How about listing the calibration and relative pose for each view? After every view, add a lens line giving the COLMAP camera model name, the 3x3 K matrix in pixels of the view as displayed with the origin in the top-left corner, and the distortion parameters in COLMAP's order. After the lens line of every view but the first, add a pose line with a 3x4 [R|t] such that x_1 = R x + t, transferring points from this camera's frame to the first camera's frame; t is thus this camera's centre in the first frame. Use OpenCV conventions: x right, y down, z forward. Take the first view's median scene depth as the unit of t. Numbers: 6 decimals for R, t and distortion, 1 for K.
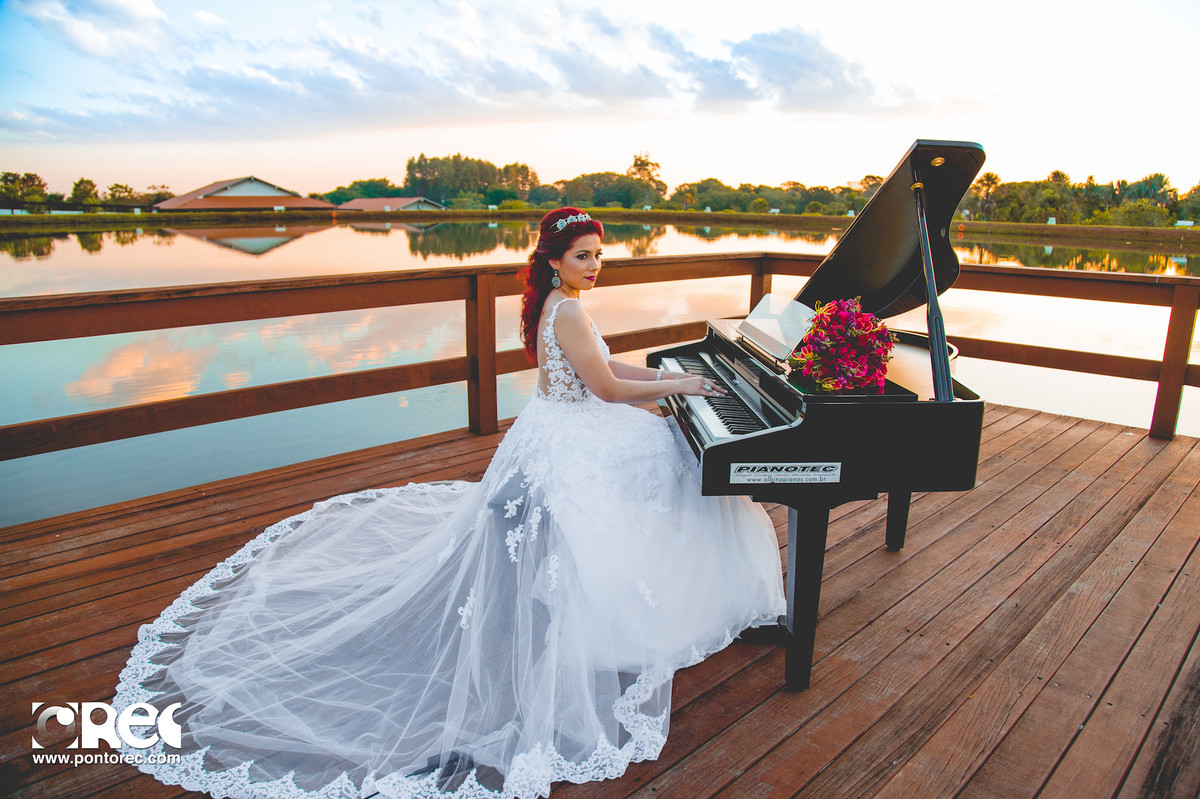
lens RADIAL K [[815.4, 0, 603.5], [0, 815.4, 401.5], [0, 0, 1]] dist [-0.125159, 0.067301]
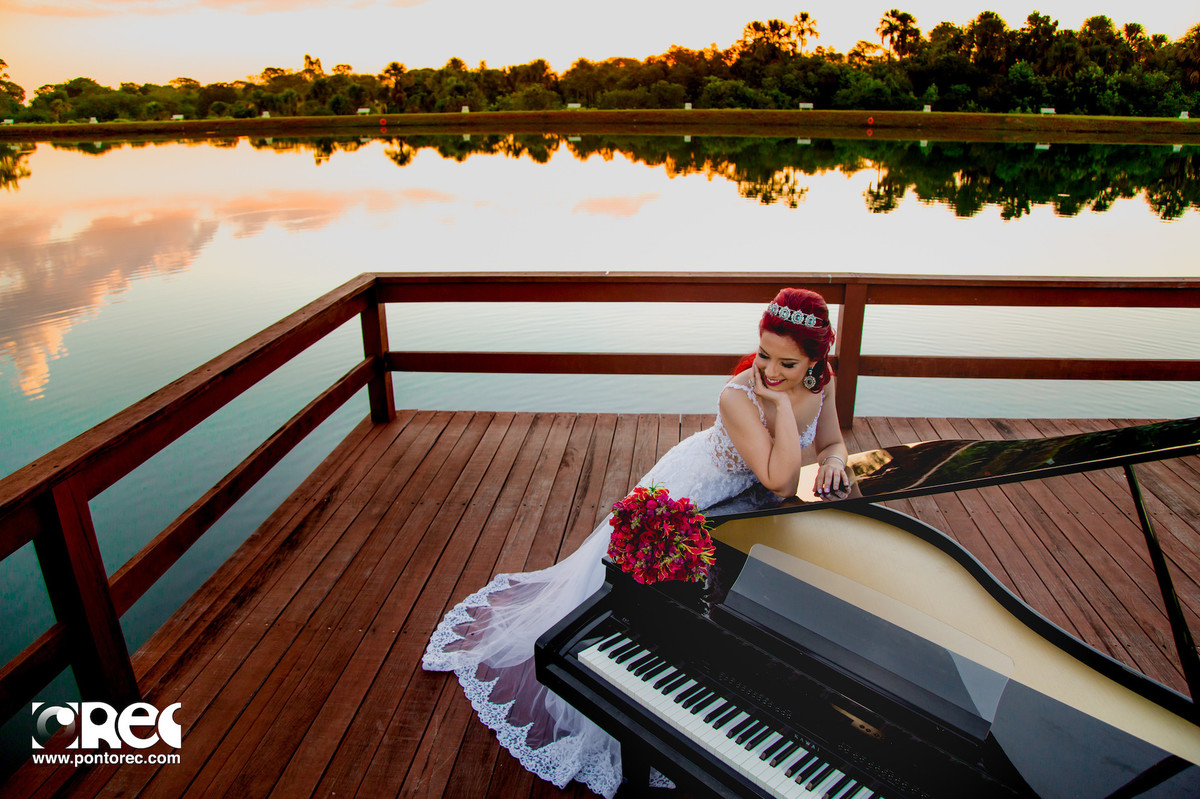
lens RADIAL K [[815.4, 0, 603.5], [0, 815.4, 401.5], [0, 0, 1]] dist [-0.125159, 0.067301]
pose [[0.771310, -0.243479, 0.588046, -0.162272], [0.165982, 0.968912, 0.183466, -0.248690], [-0.614435, -0.043904, 0.787745, 0.361775]]
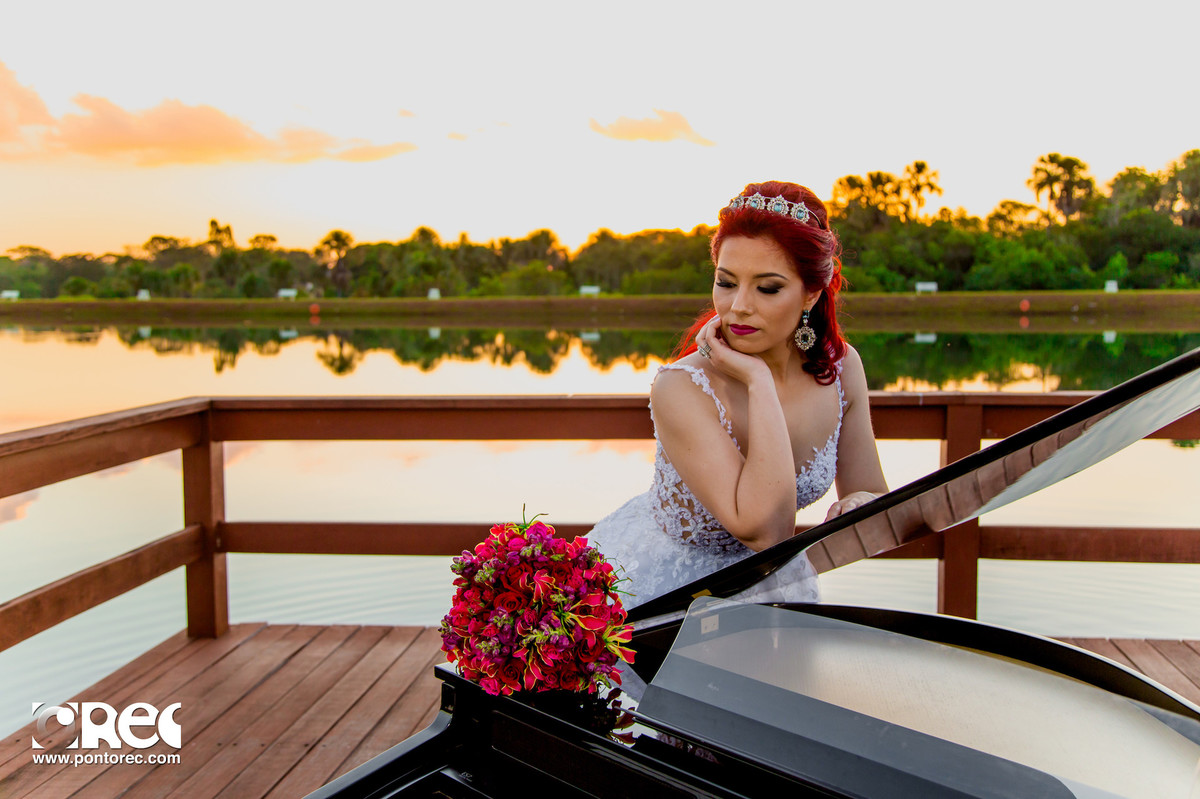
lens RADIAL K [[1215.9, 0, 599.6], [0, 1215.9, 402.3], [0, 0, 1]] dist [0.014033, 0.106073]
pose [[0.790173, -0.075883, 0.608168, -0.093607], [0.160483, 0.983301, -0.085820, -0.114189], [-0.591499, 0.165413, 0.789156, 0.382785]]
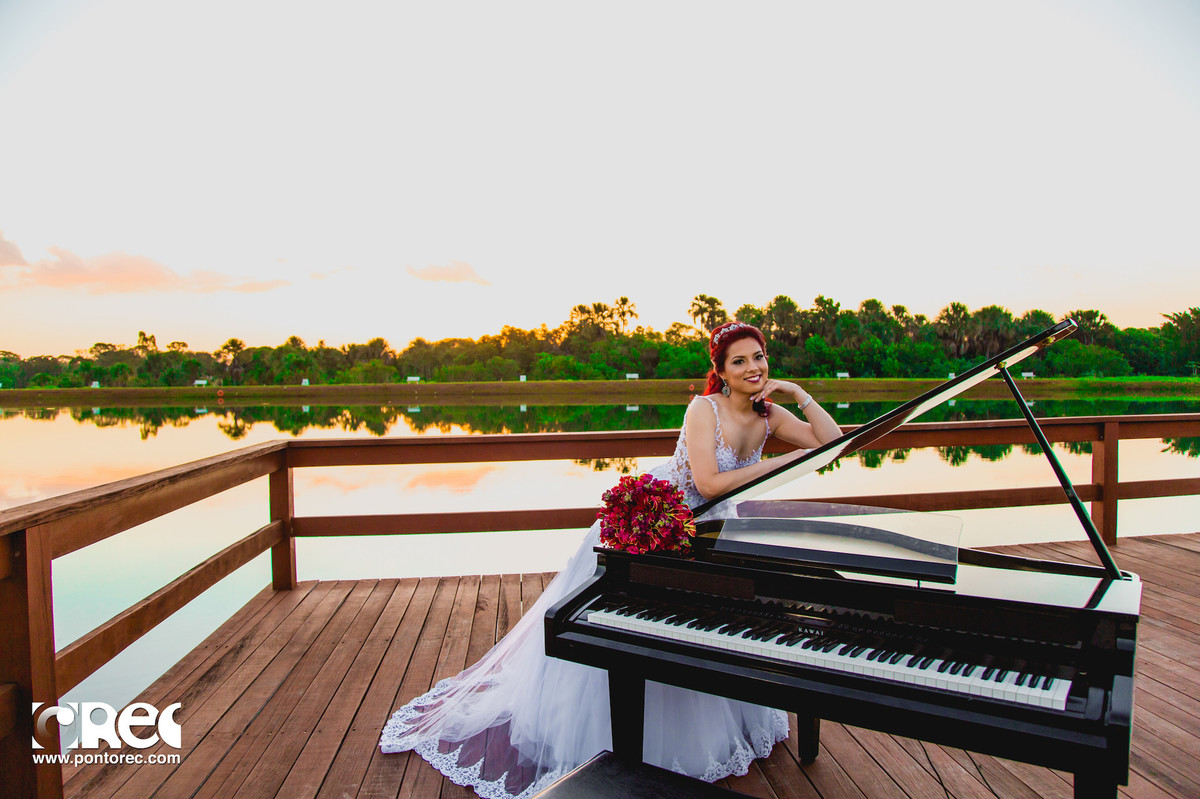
lens RADIAL K [[812.4, 0, 603.2], [0, 812.4, 404.1], [0, 0, 1]] dist [-0.127395, 0.069357]
pose [[0.627472, -0.046473, 0.777251, -0.309036], [0.200083, 0.974321, -0.103270, -0.108430], [-0.752493, 0.220314, 0.620657, 0.377924]]
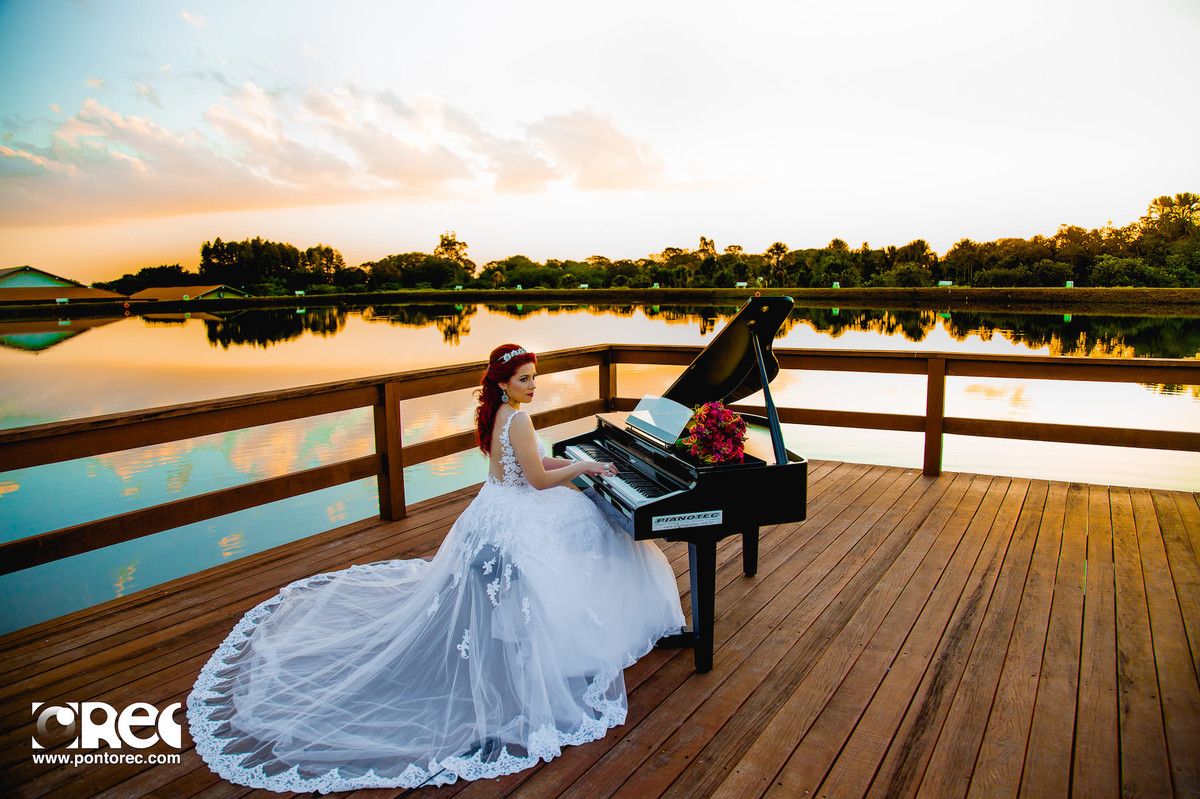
lens RADIAL K [[819.8, 0, 604.9], [0, 819.8, 408.1], [0, 0, 1]] dist [-0.128297, 0.071226]
pose [[0.972604, -0.061696, 0.224132, -0.111550], [0.080279, 0.993965, -0.074759, -0.008032], [-0.218167, 0.090704, 0.971687, -0.203028]]
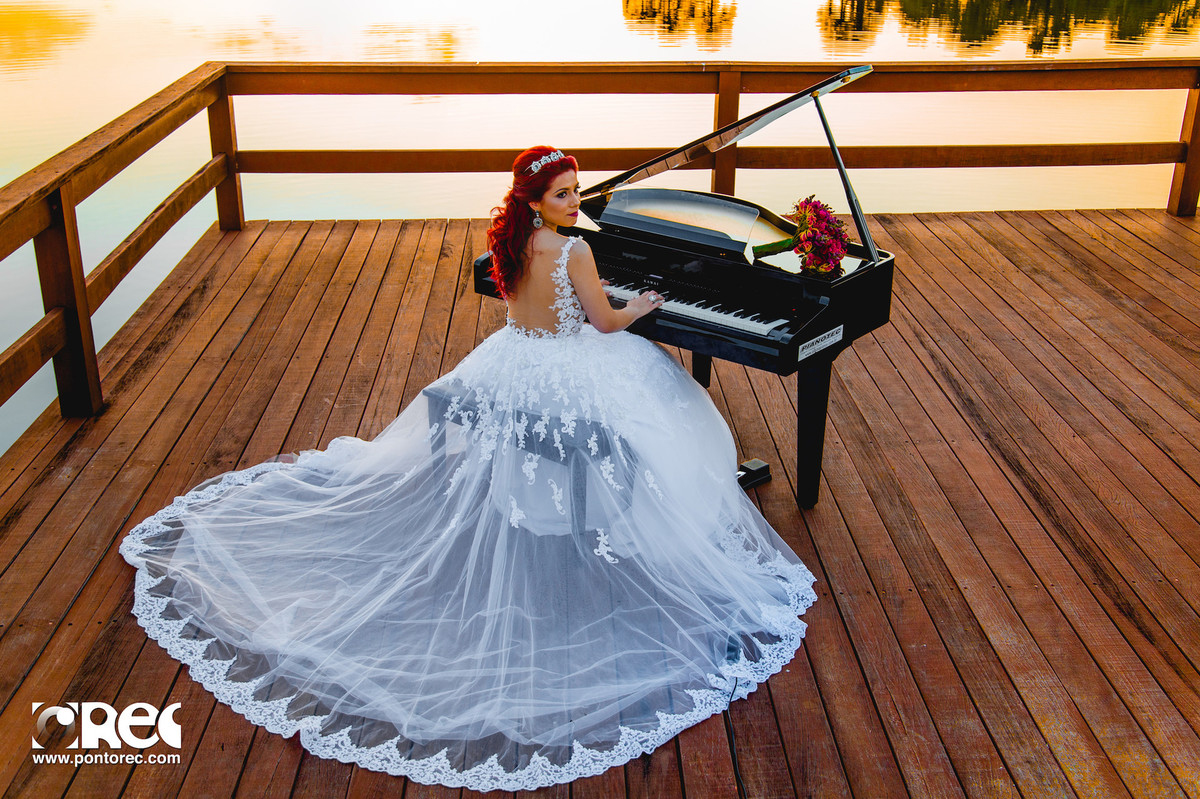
lens RADIAL K [[1311.5, 0, 643.7], [0, 1311.5, 400.1], [0, 0, 1]] dist [0.022756, 0.017706]
pose [[0.651854, -0.290325, 0.700570, -0.657634], [0.167332, 0.956110, 0.240527, -0.170736], [-0.739653, -0.039561, 0.671825, -0.099063]]
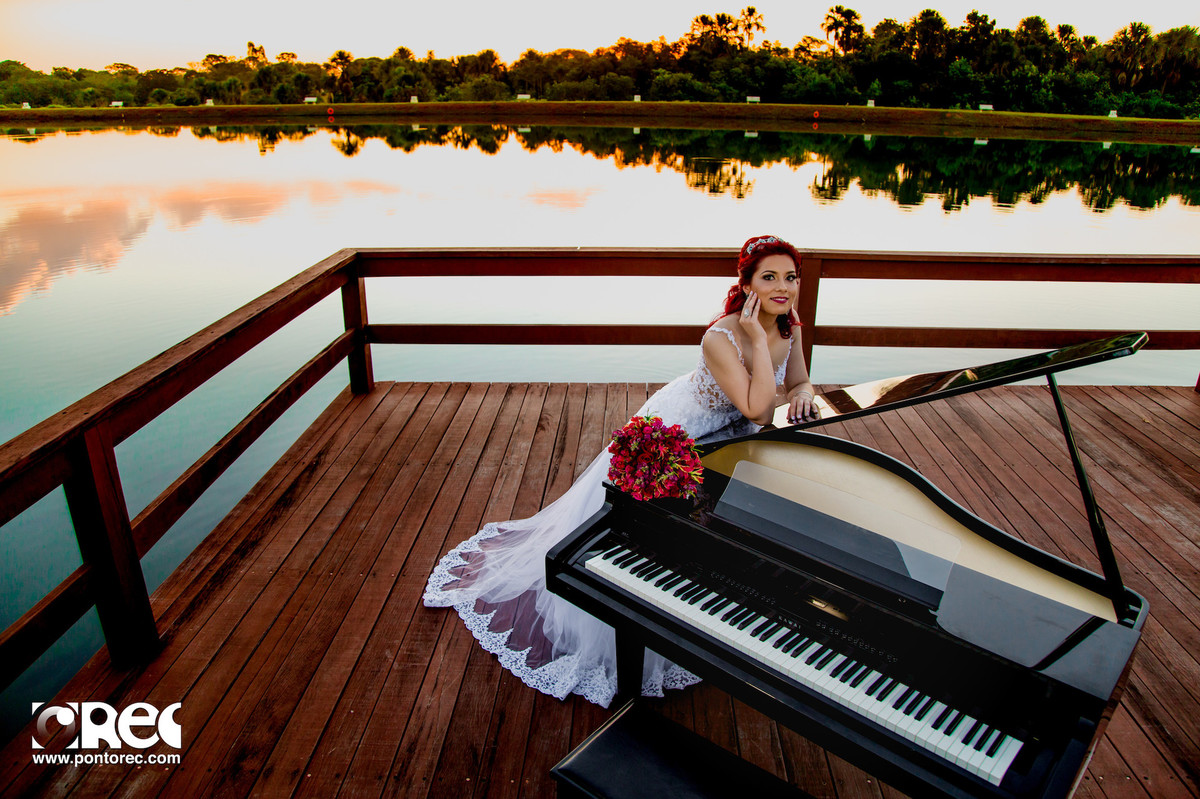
lens RADIAL K [[812.4, 0, 603.2], [0, 812.4, 404.1], [0, 0, 1]] dist [-0.127395, 0.069357]
pose [[0.731685, -0.257277, 0.631225, -0.230157], [0.161376, 0.965091, 0.206296, -0.232576], [-0.662264, -0.049079, 0.747661, 0.334253]]
